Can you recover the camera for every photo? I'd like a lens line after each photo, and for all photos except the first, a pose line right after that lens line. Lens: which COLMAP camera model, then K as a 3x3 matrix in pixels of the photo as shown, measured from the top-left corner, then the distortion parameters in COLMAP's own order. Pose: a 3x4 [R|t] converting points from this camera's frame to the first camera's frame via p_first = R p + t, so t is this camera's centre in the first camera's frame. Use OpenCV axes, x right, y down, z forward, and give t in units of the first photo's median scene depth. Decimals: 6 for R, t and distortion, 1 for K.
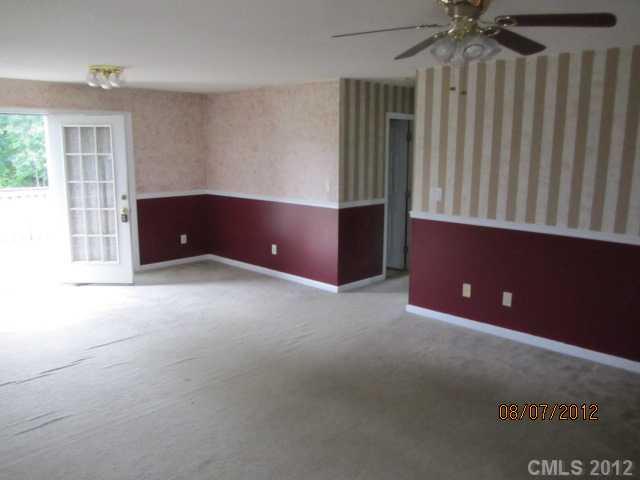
lens RADIAL K [[529.3, 0, 320.0], [0, 529.3, 240.0], [0, 0, 1]] dist [-0.001746, -0.000943]
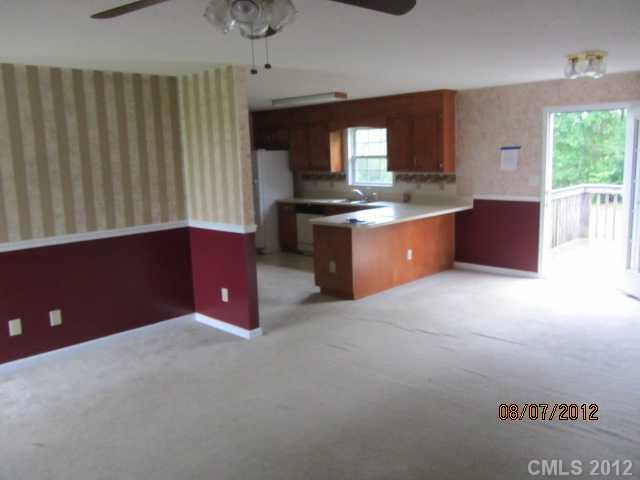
lens RADIAL K [[529.3, 0, 320.0], [0, 529.3, 240.0], [0, 0, 1]] dist [-0.001746, -0.000943]
pose [[0.007640, 0.160538, -0.987000, 0.621475], [-0.147011, 0.976484, 0.157689, -0.107976], [0.989105, 0.143895, 0.031061, 0.664638]]
